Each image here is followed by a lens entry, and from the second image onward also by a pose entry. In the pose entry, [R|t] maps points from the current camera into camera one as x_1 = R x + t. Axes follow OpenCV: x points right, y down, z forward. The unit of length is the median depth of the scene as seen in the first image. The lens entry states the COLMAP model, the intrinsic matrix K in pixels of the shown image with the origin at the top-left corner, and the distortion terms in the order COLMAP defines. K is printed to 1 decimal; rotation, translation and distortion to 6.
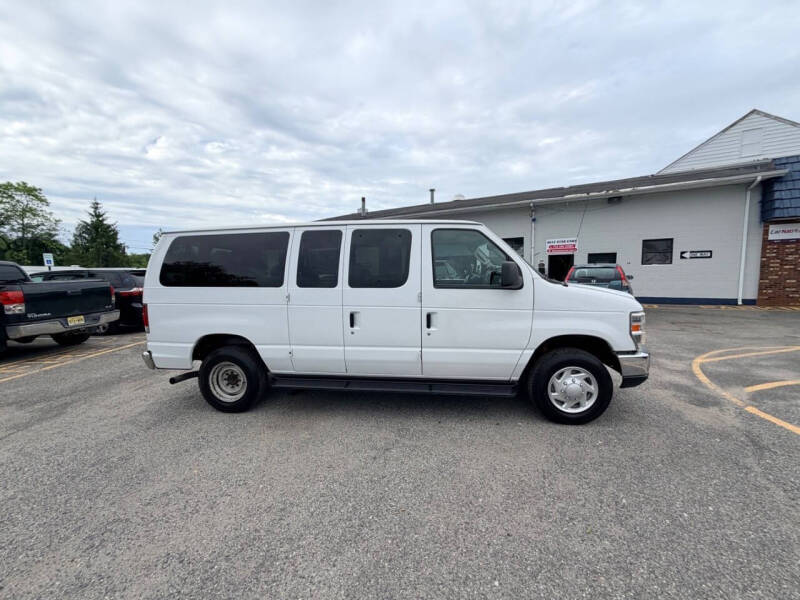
lens RADIAL K [[317.3, 0, 398.5], [0, 317.3, 302.5], [0, 0, 1]] dist [-0.000156, 0.000094]
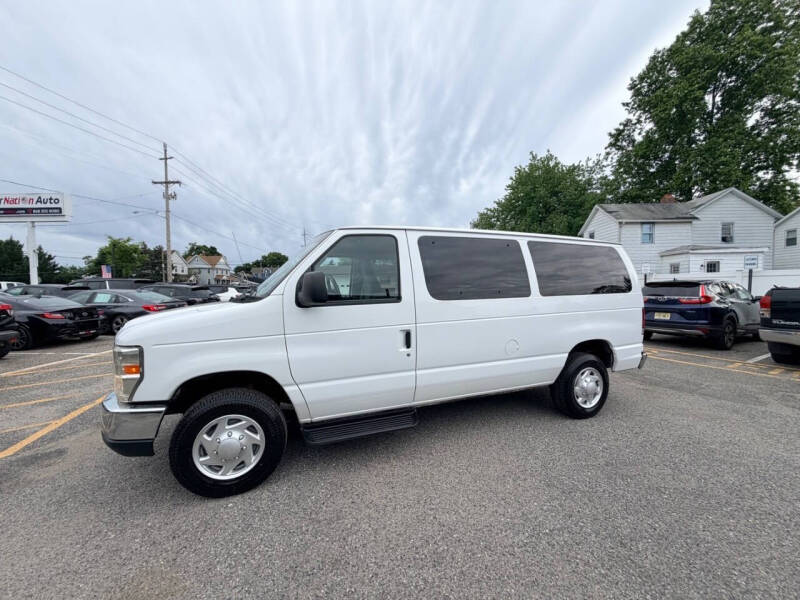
lens RADIAL K [[317.3, 0, 397.7], [0, 317.3, 302.9], [0, 0, 1]] dist [-0.000156, 0.000094]
pose [[-0.880121, 0.042522, -0.472841, 0.146174], [-0.021817, 0.991306, 0.129755, -0.051786], [0.474248, 0.124516, -0.871542, 0.566169]]
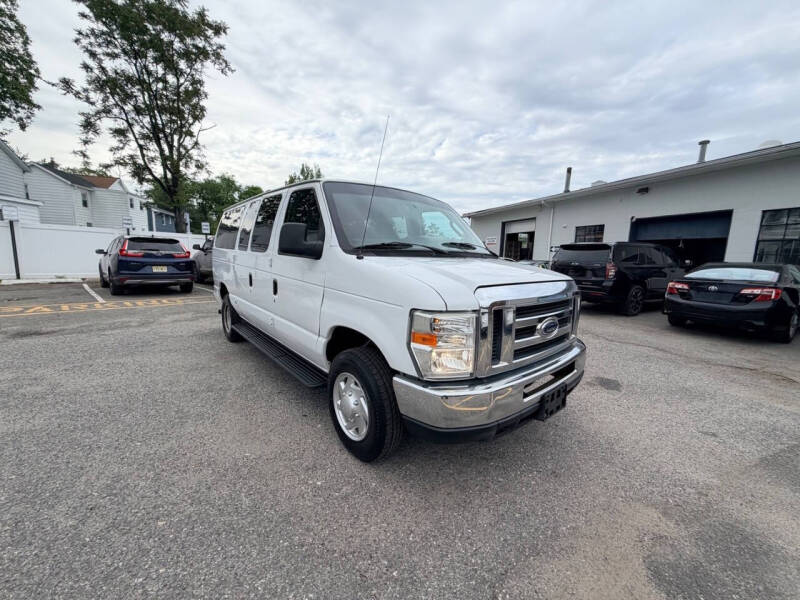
lens RADIAL K [[317.3, 0, 398.6], [0, 317.3, 302.8], [0, 0, 1]] dist [-0.000156, 0.000094]
pose [[0.732585, 0.143652, -0.665345, 0.247896], [-0.112498, 0.989587, 0.089790, -0.006394], [0.671315, 0.009071, 0.741117, 0.127584]]
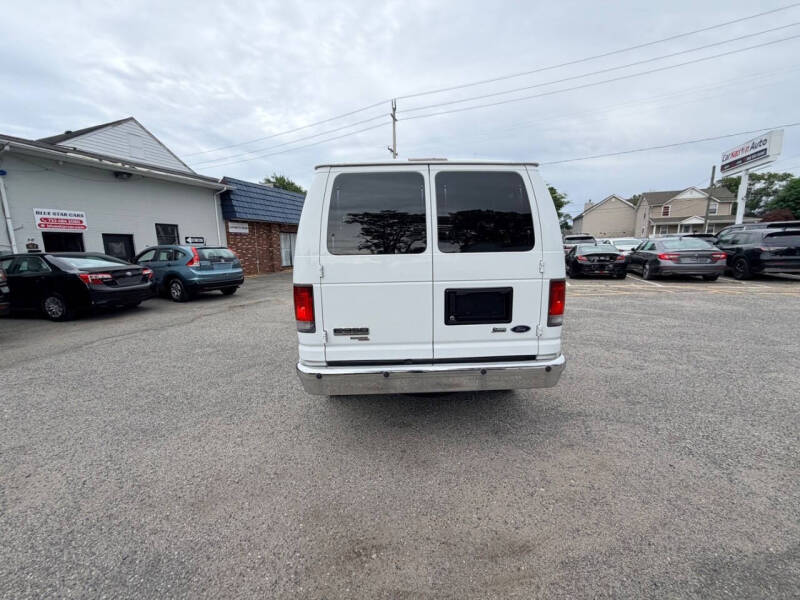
lens RADIAL K [[317.3, 0, 398.8], [0, 317.3, 299.1], [0, 0, 1]] dist [-0.000156, 0.000094]
pose [[-0.154782, -0.138856, 0.978142, -0.374928], [0.118303, 0.980345, 0.157889, -0.025281], [-0.980840, 0.140155, -0.135313, 0.386199]]
